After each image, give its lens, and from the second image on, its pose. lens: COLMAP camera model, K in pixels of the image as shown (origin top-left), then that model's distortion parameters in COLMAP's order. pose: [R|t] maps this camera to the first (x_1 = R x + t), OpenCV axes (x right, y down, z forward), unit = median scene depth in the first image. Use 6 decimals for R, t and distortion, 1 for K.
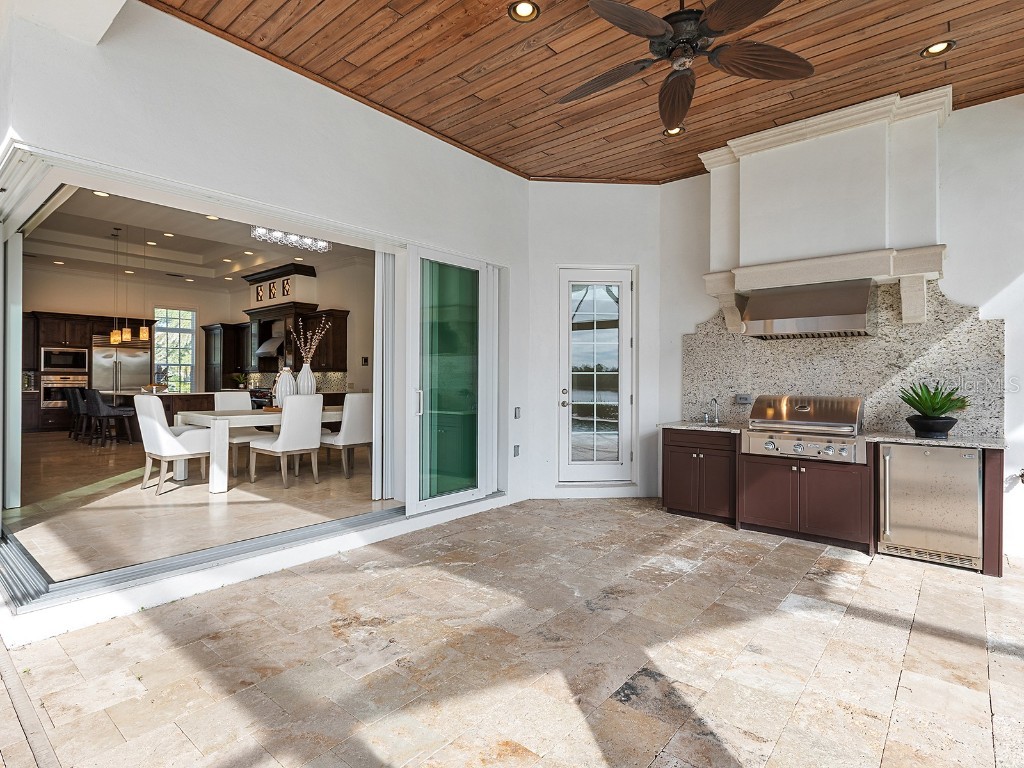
lens RADIAL K [[516.1, 0, 512.0], [0, 516.1, 384.0], [0, 0, 1]] dist [0.001646, -0.000265]
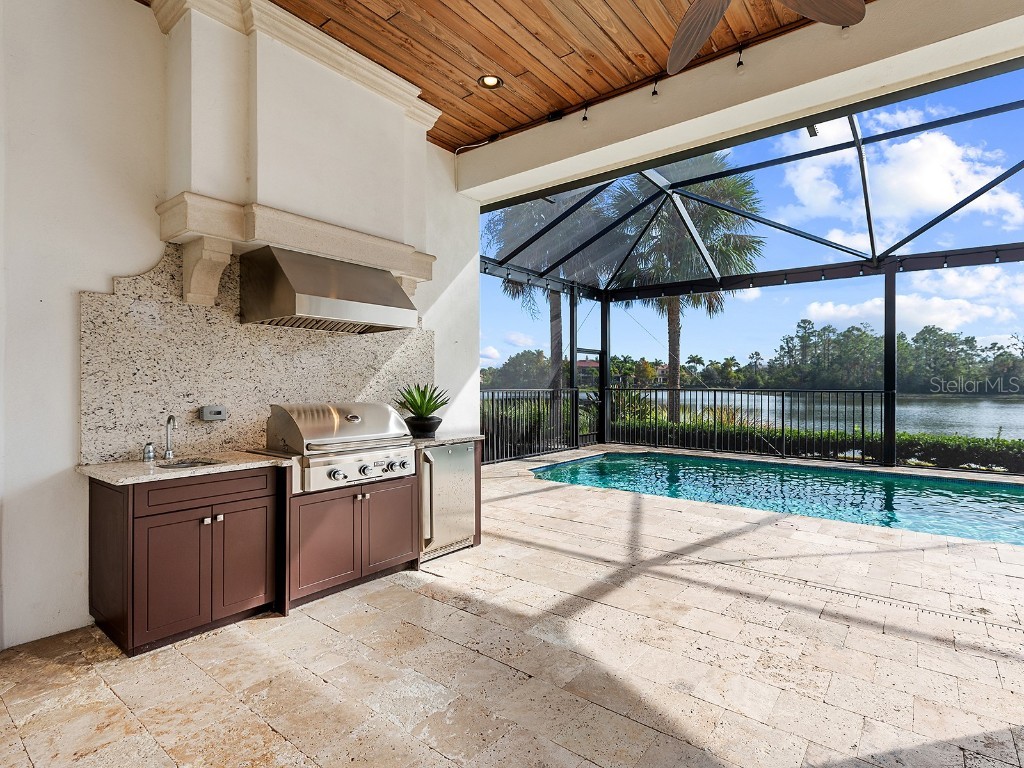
lens RADIAL K [[538.5, 0, 512.1], [0, 538.5, 387.7], [0, 0, 1]] dist [0.000195, -0.000126]
pose [[-0.042295, -0.012794, 0.999023, -0.275863], [0.008635, 0.999876, 0.013170, -0.009614], [-0.999068, 0.009184, -0.042179, 0.840661]]
